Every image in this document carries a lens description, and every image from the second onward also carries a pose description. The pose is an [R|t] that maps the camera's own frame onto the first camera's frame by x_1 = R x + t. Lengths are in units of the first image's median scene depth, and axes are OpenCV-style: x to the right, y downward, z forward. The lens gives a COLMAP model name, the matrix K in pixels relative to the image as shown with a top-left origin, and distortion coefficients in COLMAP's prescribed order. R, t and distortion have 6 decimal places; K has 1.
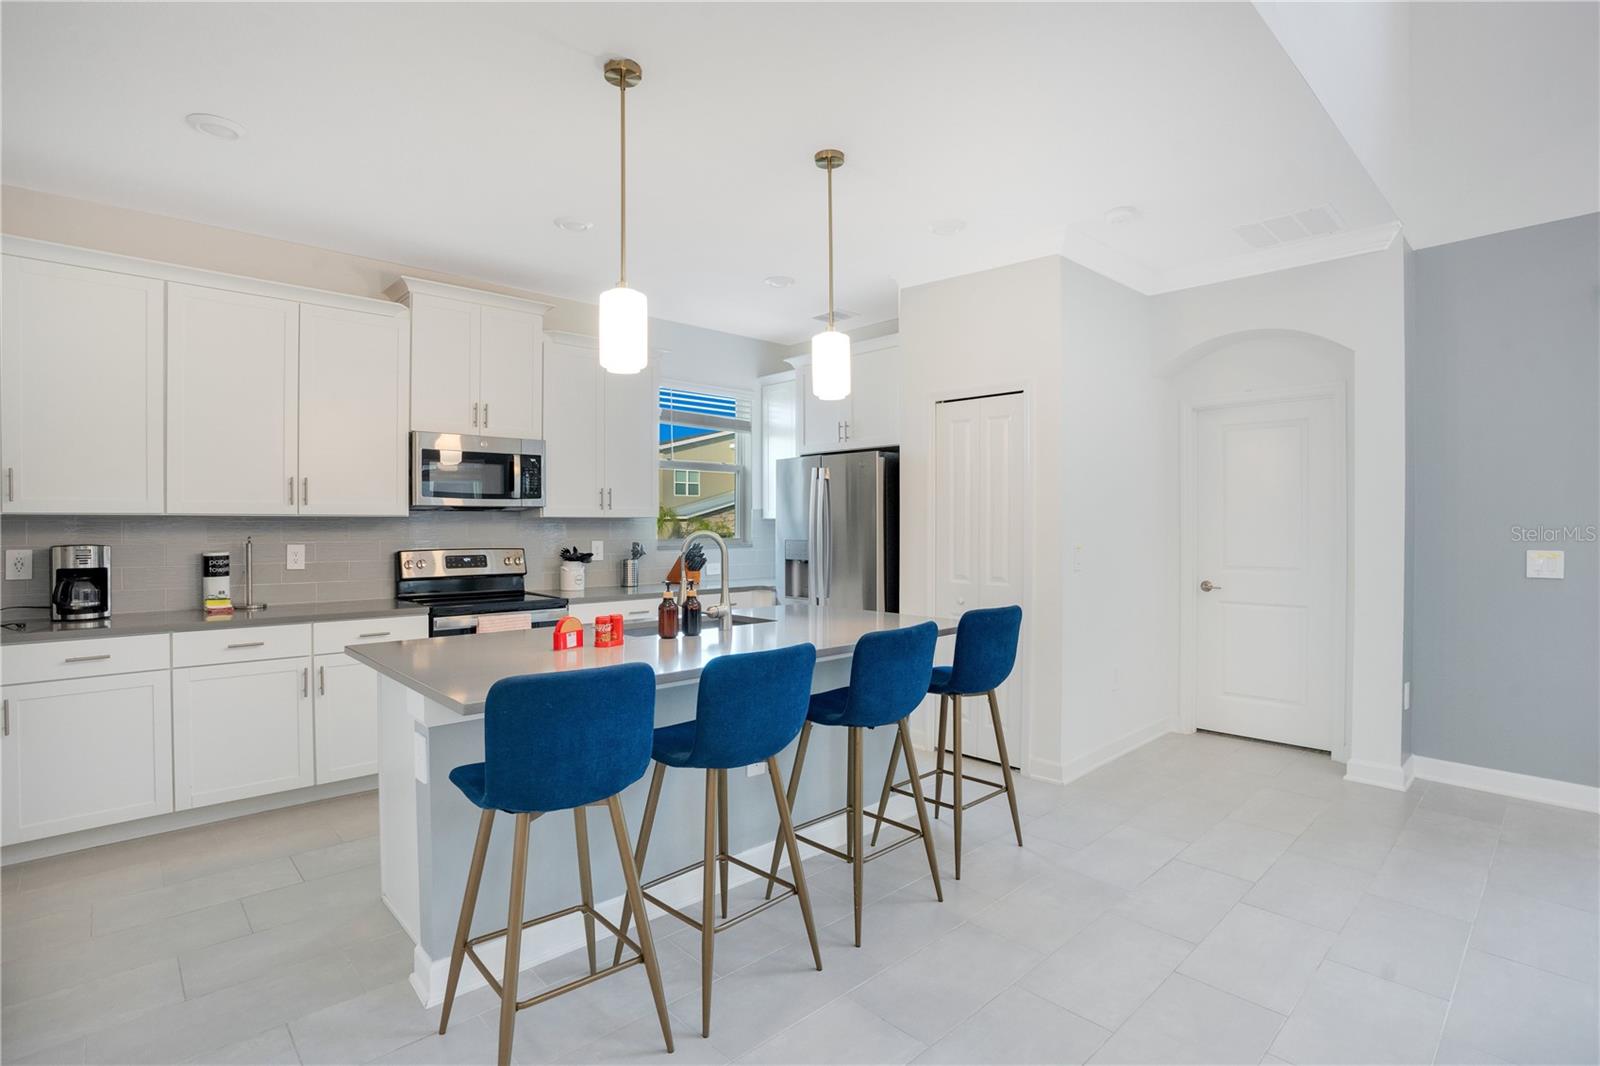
lens RADIAL K [[775.9, 0, 802.3], [0, 775.9, 545.5], [0, 0, 1]] dist [-0.031204, 0.006205]
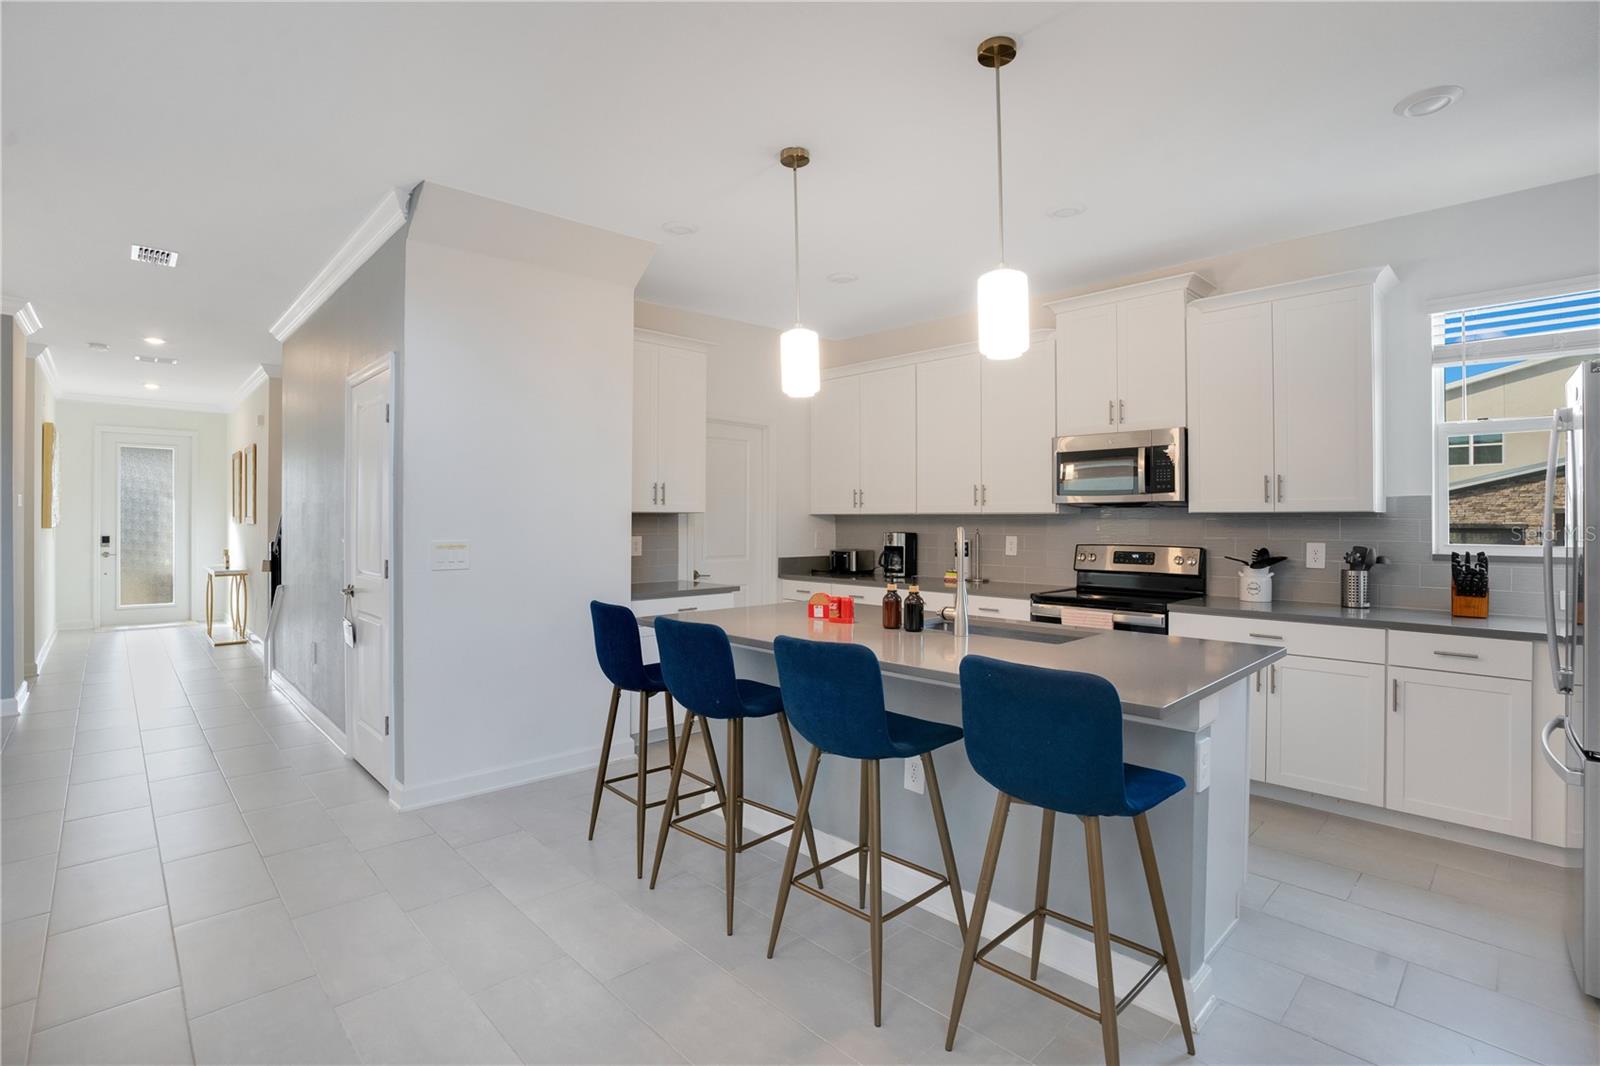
lens RADIAL K [[775.9, 0, 773.1], [0, 775.9, 497.1], [0, 0, 1]] dist [-0.031204, 0.006205]
pose [[-0.007170, -0.029987, -0.999525, 0.579880], [-0.030674, 0.999086, -0.029754, -0.014298], [0.999504, 0.030446, -0.008083, 0.558595]]
